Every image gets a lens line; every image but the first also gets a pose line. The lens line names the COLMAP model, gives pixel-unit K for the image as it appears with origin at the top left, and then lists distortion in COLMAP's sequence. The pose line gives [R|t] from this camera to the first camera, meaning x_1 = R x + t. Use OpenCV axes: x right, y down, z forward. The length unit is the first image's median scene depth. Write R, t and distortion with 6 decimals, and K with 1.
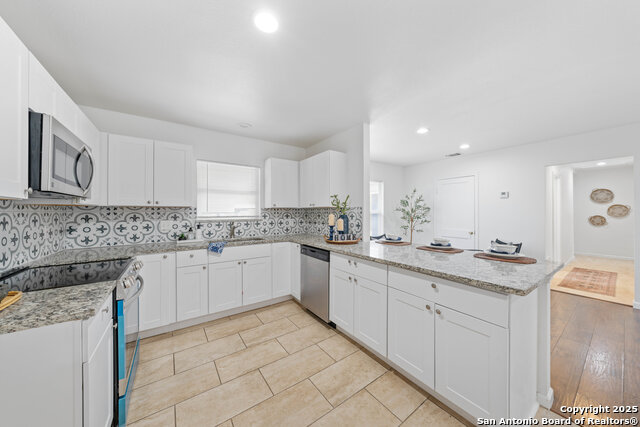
lens RADIAL K [[219.5, 0, 318.5], [0, 219.5, 212.1], [0, 0, 1]] dist [-0.003962, 0.000726]
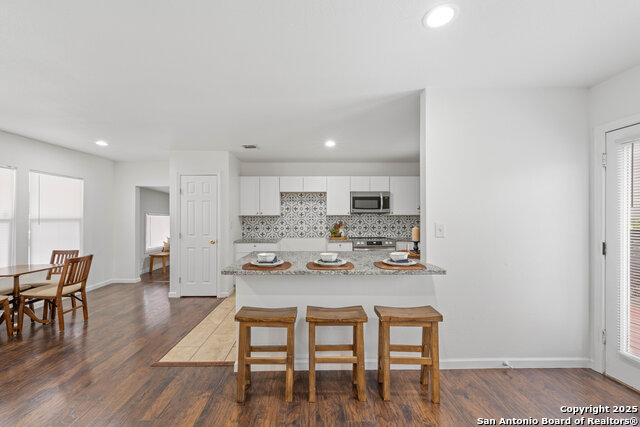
lens RADIAL K [[256.1, 0, 312.4], [0, 256.1, 217.3], [0, 0, 1]] dist [-0.000122, 0.000027]
pose [[-0.556362, -0.001888, -0.830938, 1.069107], [-0.000742, 0.999998, -0.001775, -0.003502], [0.830940, -0.000371, -0.556362, 1.118621]]
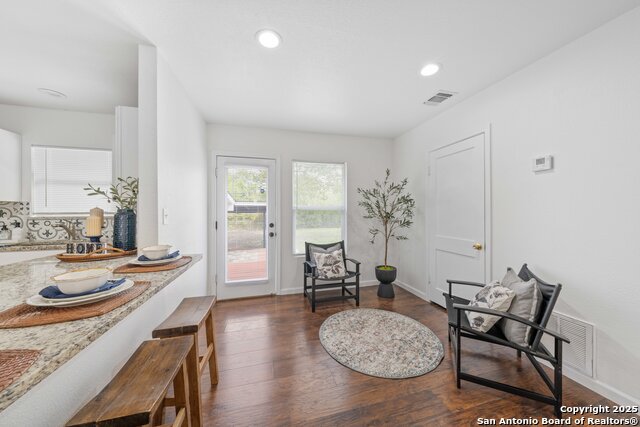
lens RADIAL K [[219.5, 0, 322.2], [0, 219.5, 210.9], [0, 0, 1]] dist [-0.003962, 0.000726]
pose [[0.939944, -0.003583, -0.341310, 0.814718], [0.002871, 0.999993, -0.002591, 0.019339], [0.341317, 0.001456, 0.939947, 0.605952]]
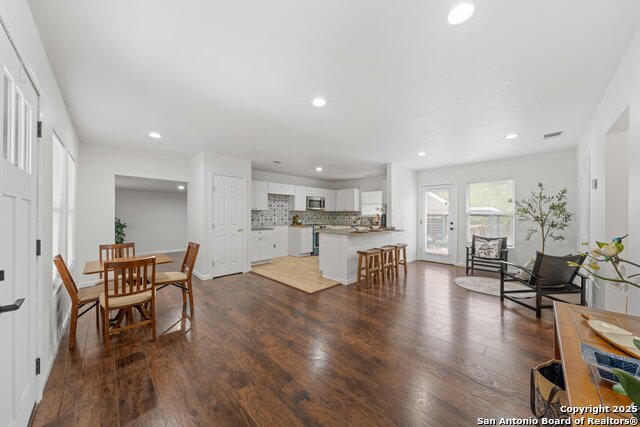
lens RADIAL K [[219.5, 0, 323.9], [0, 219.5, 212.9], [0, 0, 1]] dist [-0.003962, 0.000726]
pose [[0.176404, -0.006127, -0.984299, 1.856756], [-0.005541, 0.999959, -0.007218, 0.017592], [0.984302, 0.006727, 0.176363, 0.146943]]
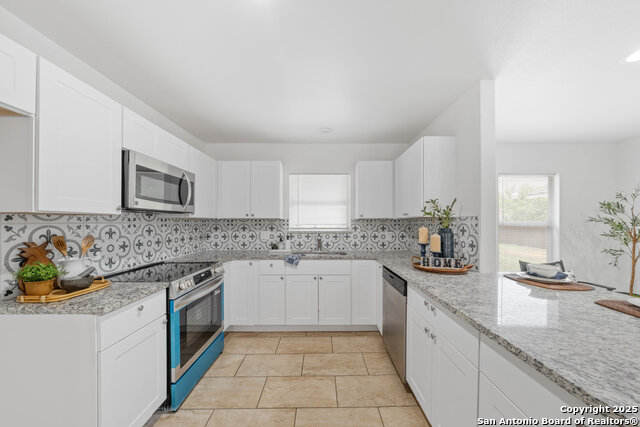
lens RADIAL K [[219.5, 0, 320.9], [0, 219.5, 222.7], [0, 0, 1]] dist [-0.003962, 0.000726]
pose [[0.819257, -0.000010, -0.573426, 0.182770], [-0.001550, 0.999996, -0.002232, -0.001975], [0.573424, 0.002718, 0.819254, 0.225883]]
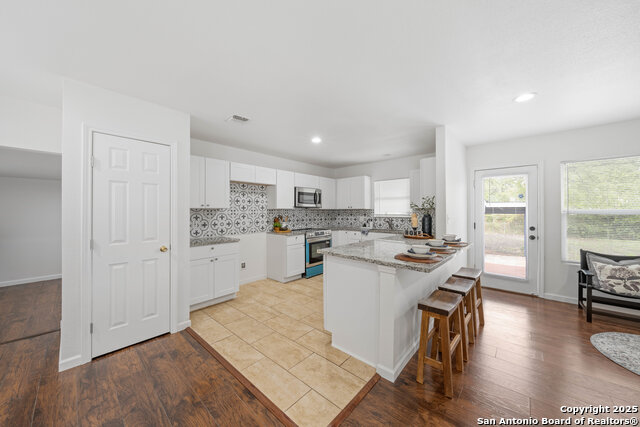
lens RADIAL K [[227.8, 0, 323.0], [0, 227.8, 210.4], [0, 0, 1]] dist [0.001162, 0.000649]
pose [[0.232549, -0.004400, -0.972575, 1.114271], [-0.000328, 0.999989, -0.004602, -0.002557], [0.972585, 0.001389, 0.232545, 0.200269]]
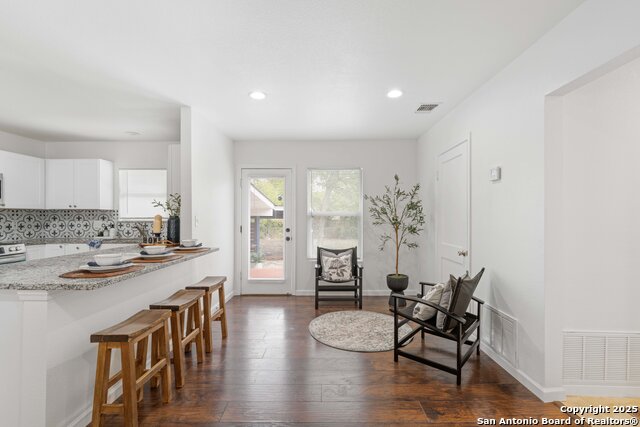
lens RADIAL K [[285.8, 0, 320.5], [0, 285.8, 216.6], [0, 0, 1]] dist [0.001309, 0.001325]
pose [[0.811616, 0.000163, -0.584191, 1.254662], [-0.000742, 0.999999, -0.000751, 0.015548], [0.584190, 0.001043, 0.811616, 0.395090]]
